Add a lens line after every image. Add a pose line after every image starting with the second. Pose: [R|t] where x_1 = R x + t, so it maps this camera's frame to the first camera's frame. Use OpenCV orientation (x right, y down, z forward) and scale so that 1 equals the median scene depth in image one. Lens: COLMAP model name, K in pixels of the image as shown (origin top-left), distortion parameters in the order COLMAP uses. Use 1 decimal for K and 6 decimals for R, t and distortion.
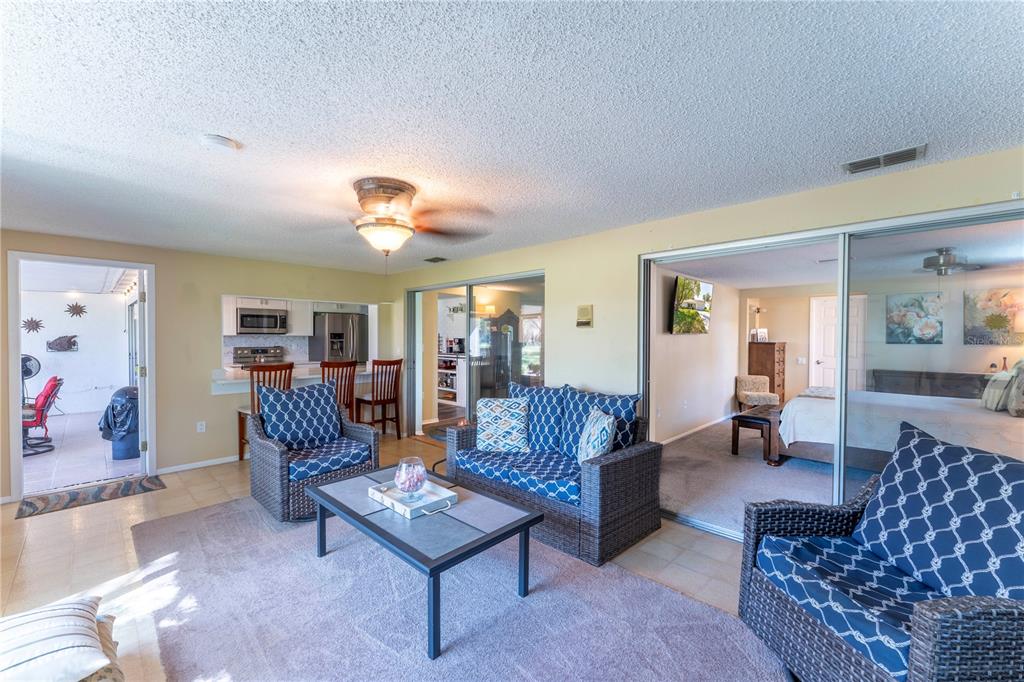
lens RADIAL K [[413.9, 0, 512.1], [0, 413.9, 339.8], [0, 0, 1]] dist [-0.000448, -0.000536]
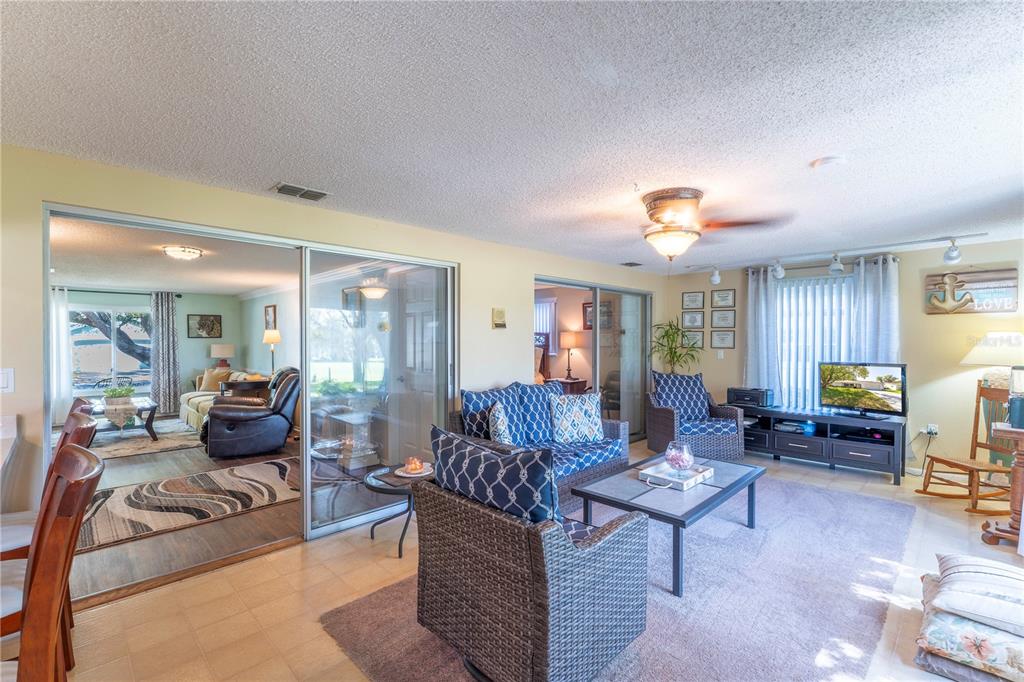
lens RADIAL K [[450.8, 0, 505.0], [0, 450.8, 340.1], [0, 0, 1]] dist [0.002817, 0.000021]
pose [[0.029118, -0.003057, 0.999571, -0.608211], [0.010714, 0.999939, 0.002746, -0.002938], [-0.999519, 0.010629, 0.029149, 0.577917]]
